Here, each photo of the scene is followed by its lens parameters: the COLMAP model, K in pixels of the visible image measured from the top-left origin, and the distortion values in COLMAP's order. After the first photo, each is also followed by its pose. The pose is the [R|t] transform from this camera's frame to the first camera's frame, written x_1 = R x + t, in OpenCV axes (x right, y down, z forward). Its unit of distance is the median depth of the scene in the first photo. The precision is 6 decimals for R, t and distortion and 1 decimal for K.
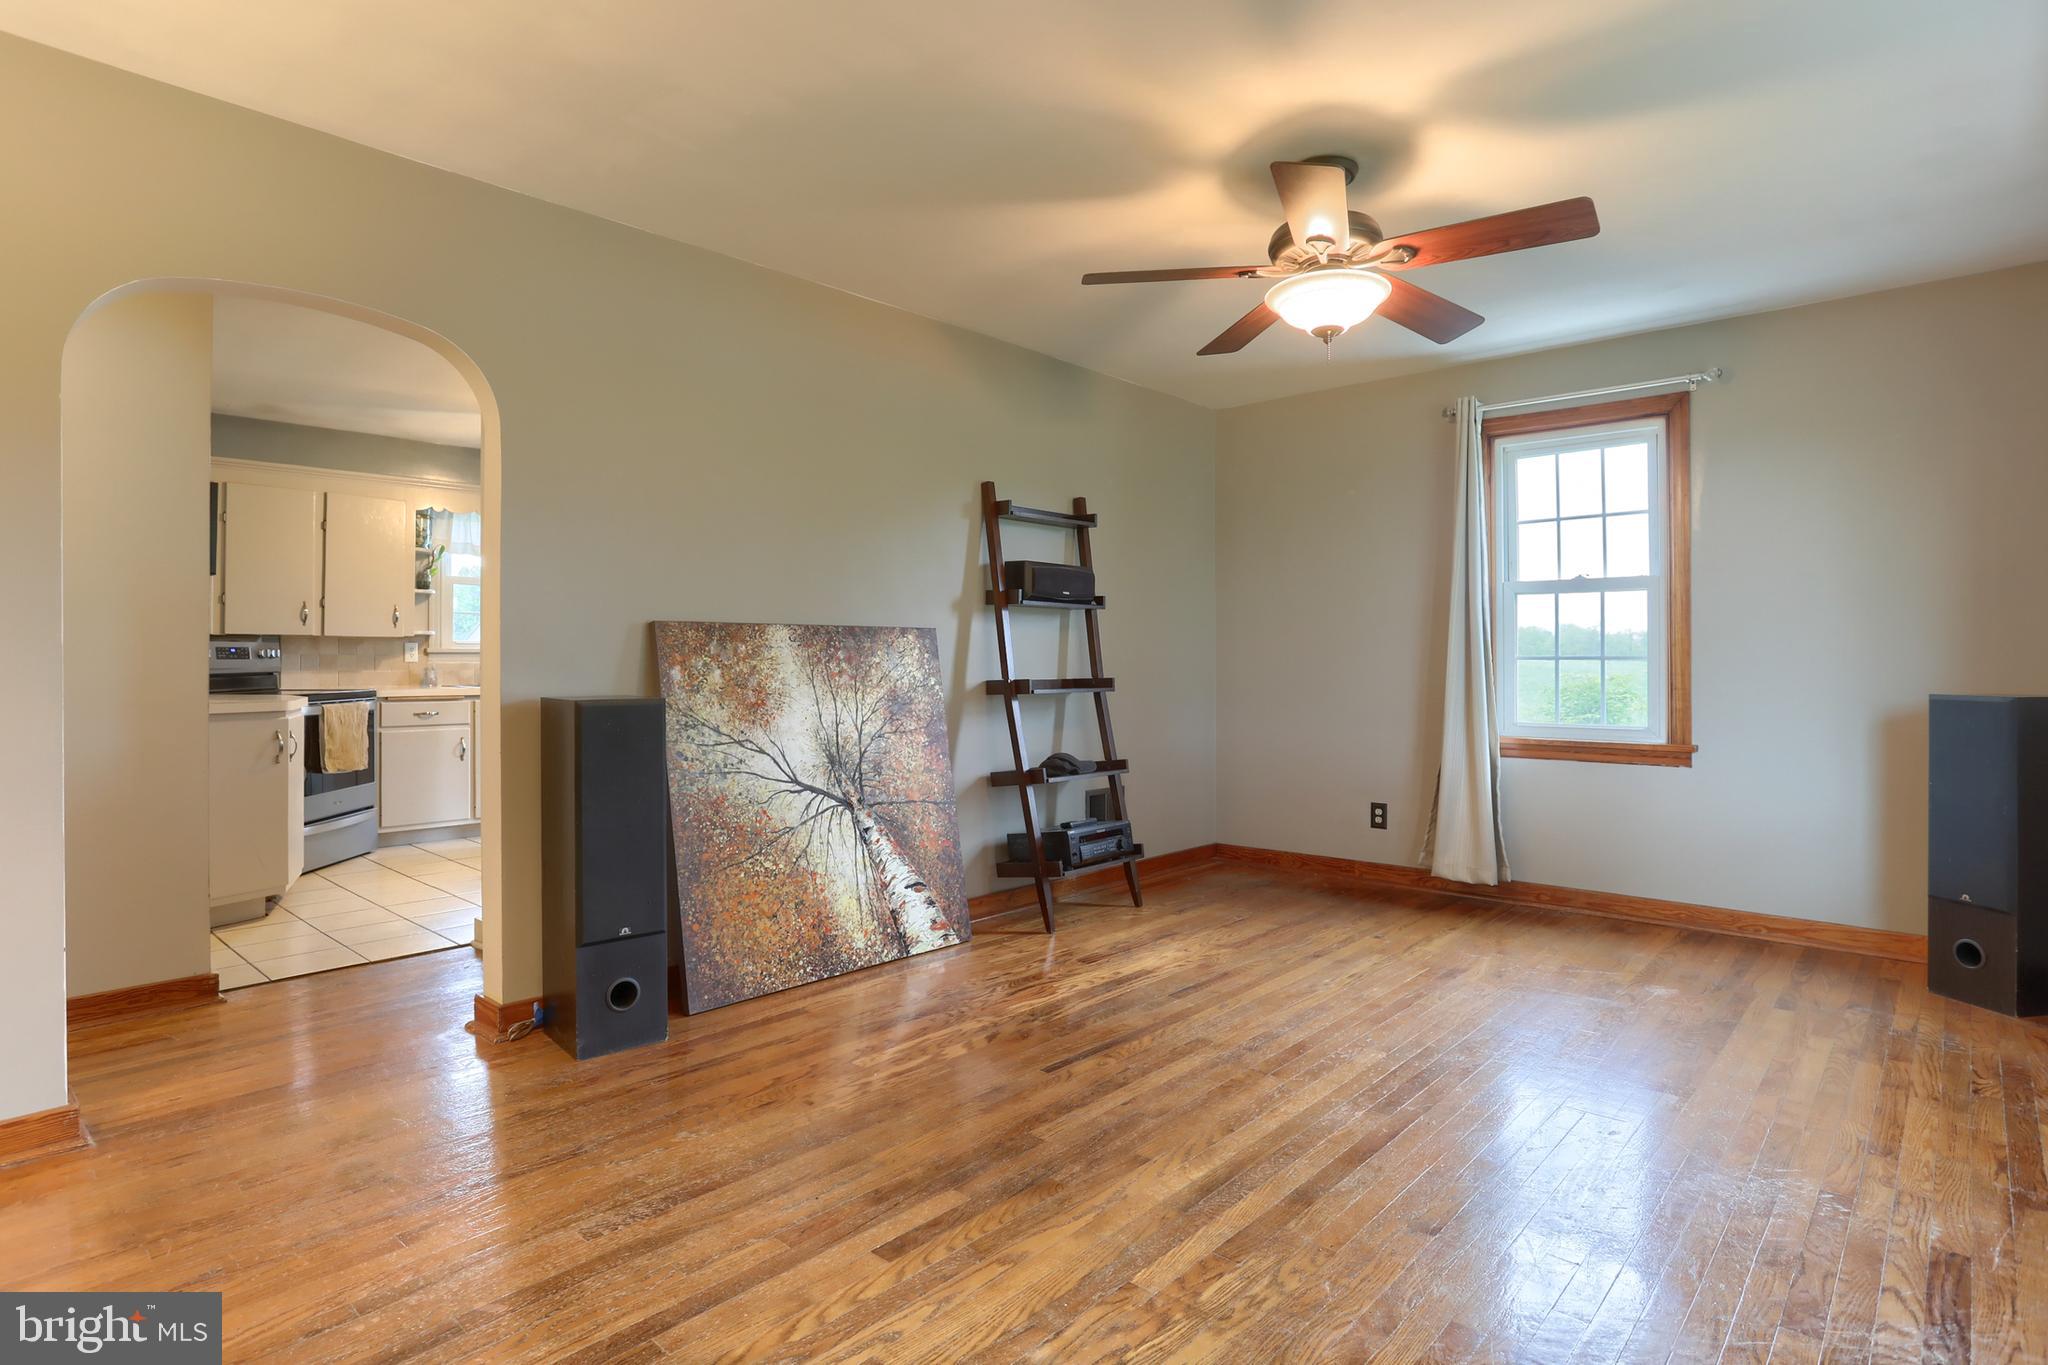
lens RADIAL K [[1064.6, 0, 1034.9], [0, 1064.6, 660.7], [0, 0, 1]] dist [-0.022393, 0.000785]
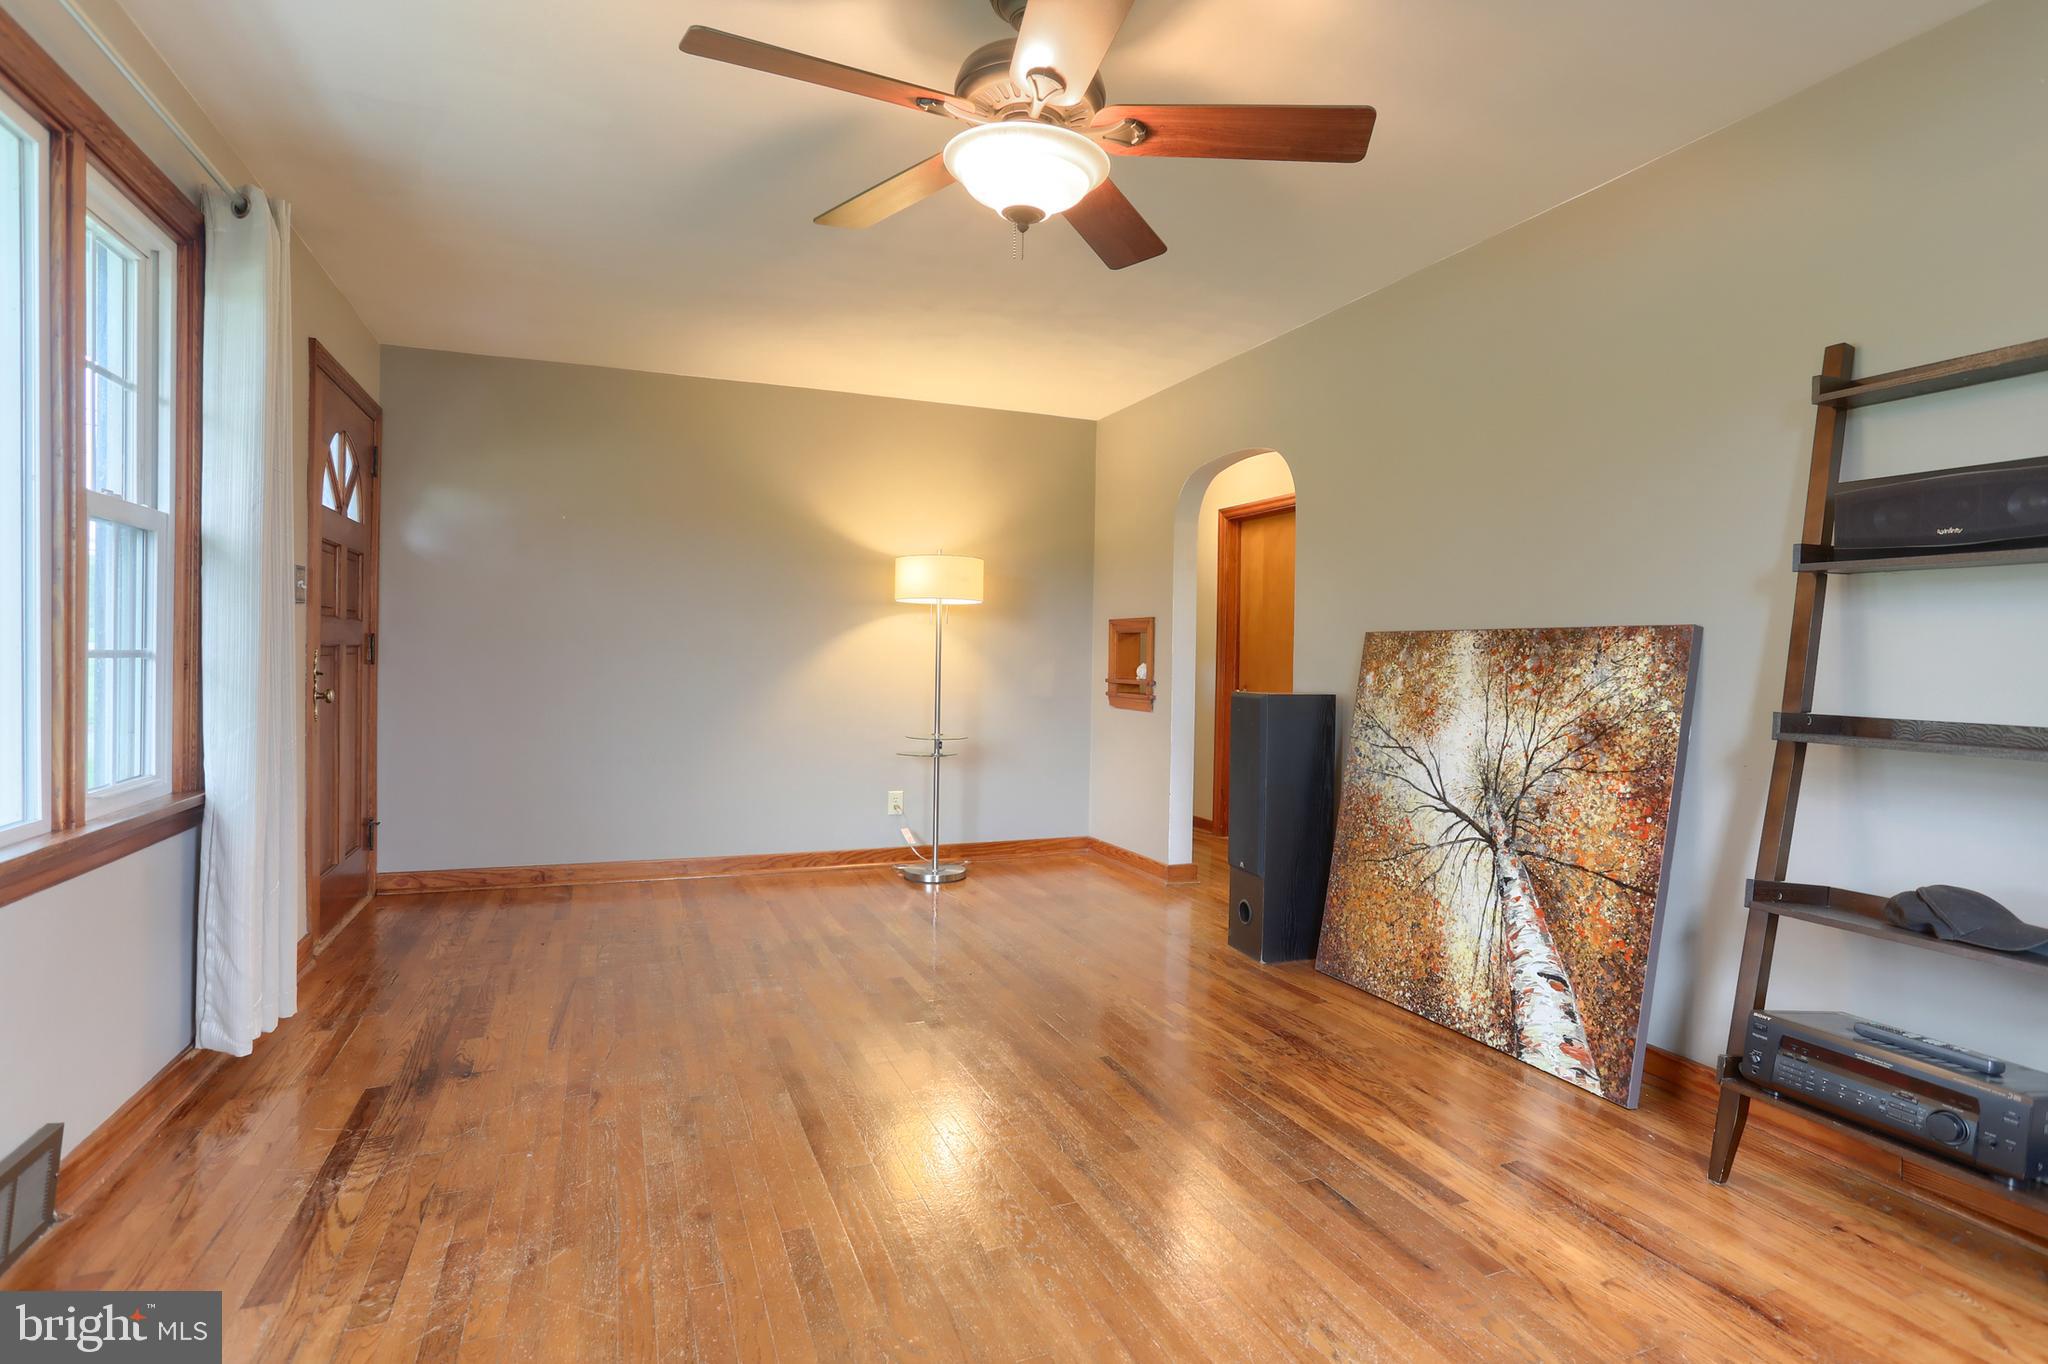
lens RADIAL K [[998.0, 0, 988.3], [0, 998.0, 653.6], [0, 0, 1]] dist [-0.026940, 0.000805]
pose [[-0.443849, -0.009764, -0.896049, 0.722451], [-0.018516, 0.999827, -0.001723, -0.004625], [0.895910, 0.015826, -0.443953, 1.019938]]
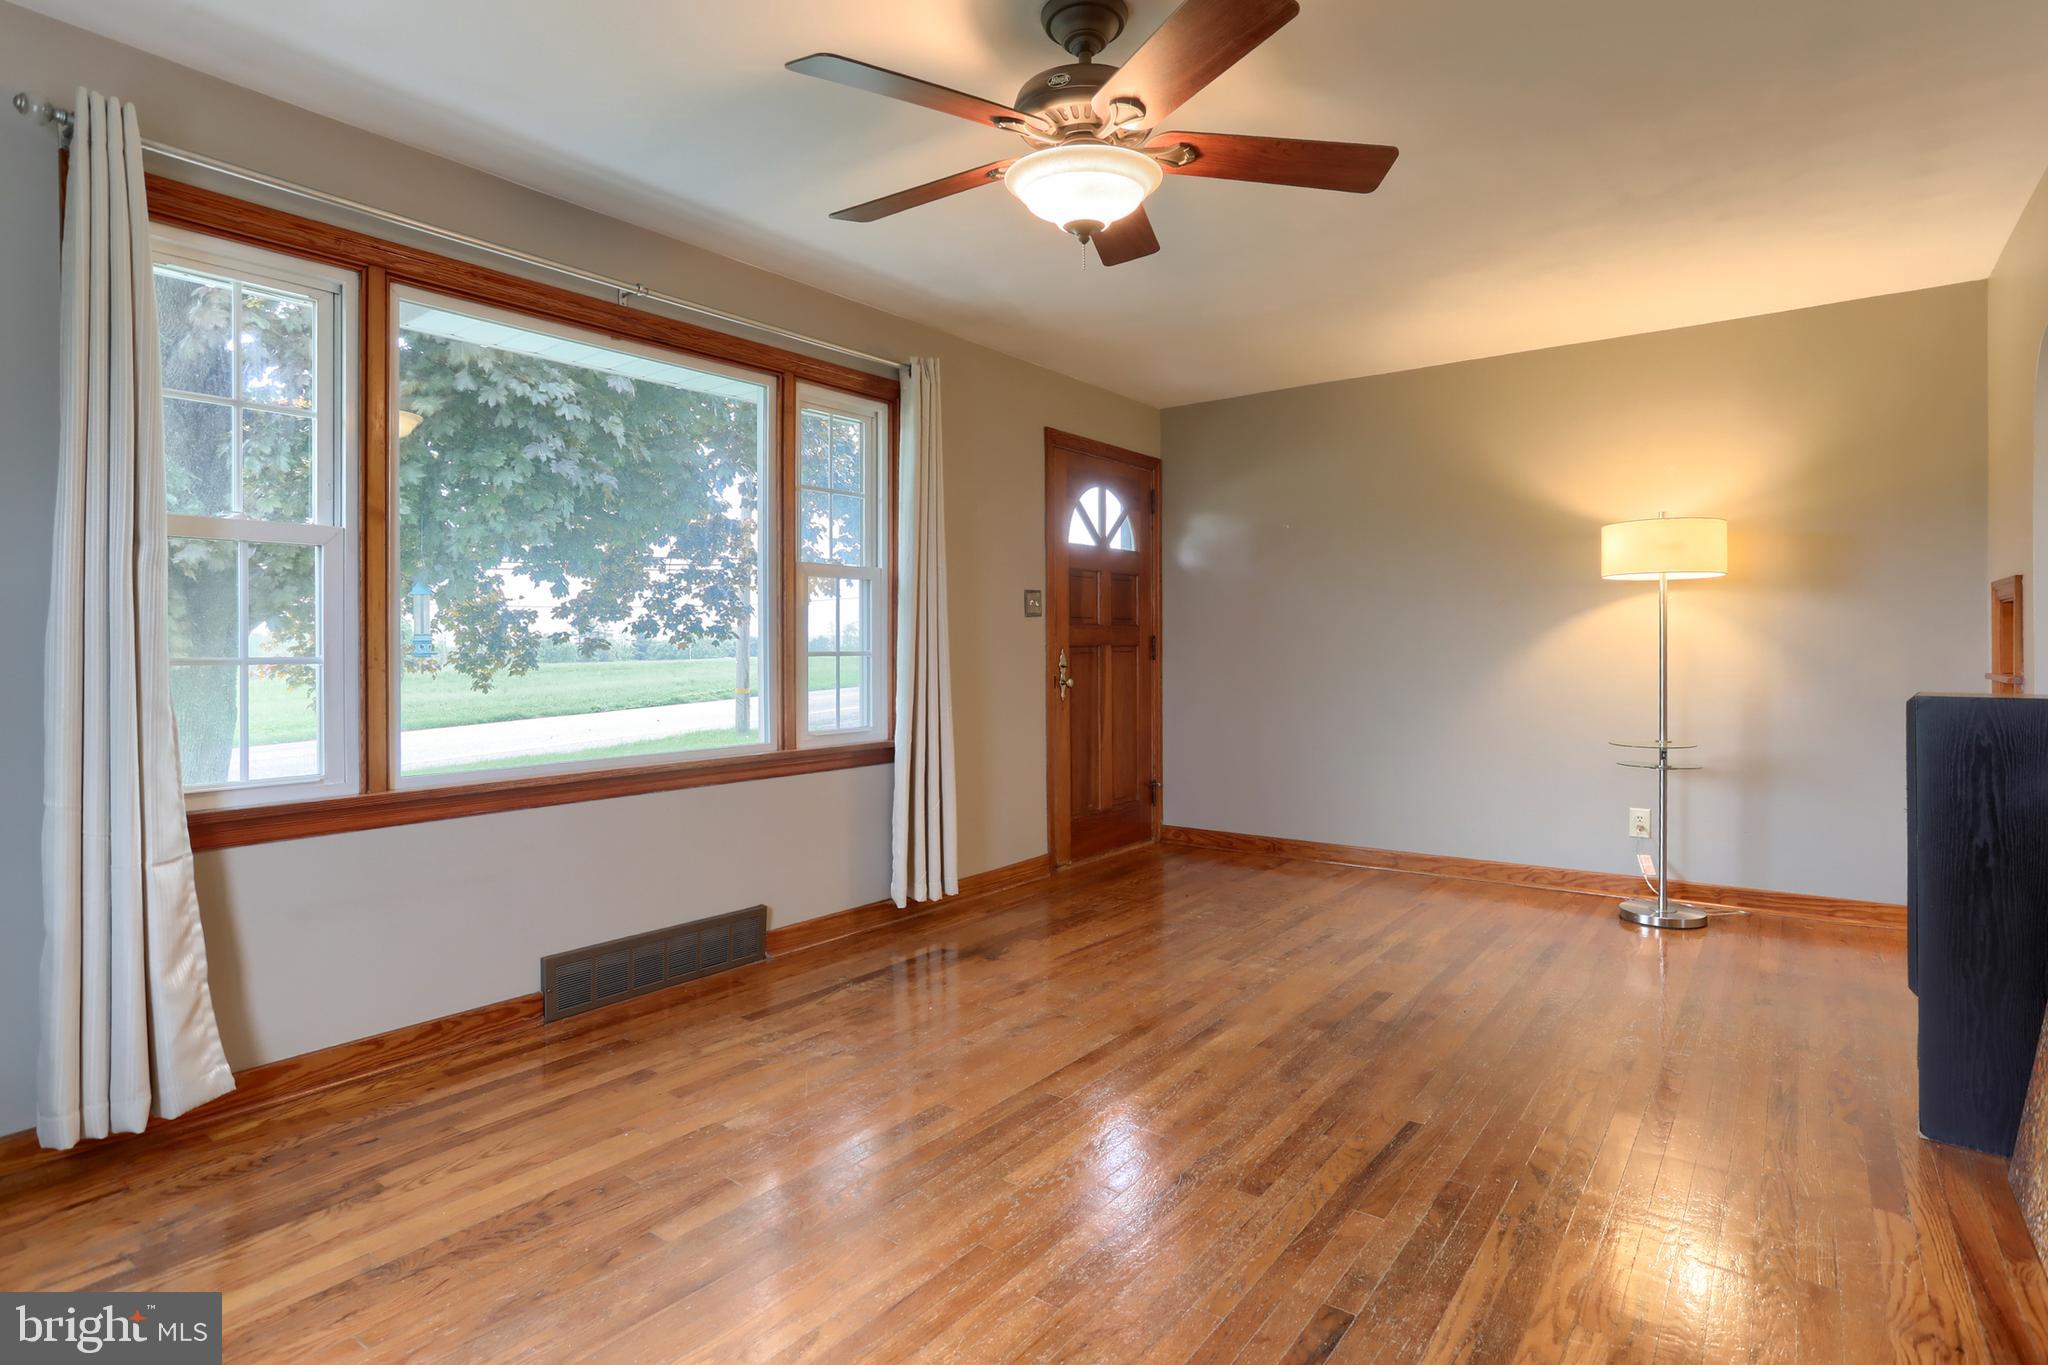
lens RADIAL K [[1022.0, 0, 1059.1], [0, 1022.0, 634.9], [0, 0, 1]] dist [-0.068285, 0.034580]
pose [[-0.994744, 0.004782, -0.102284, 0.292556], [0.005828, 0.999934, -0.009925, -0.004109], [0.102229, -0.010469, -0.994706, 1.374106]]
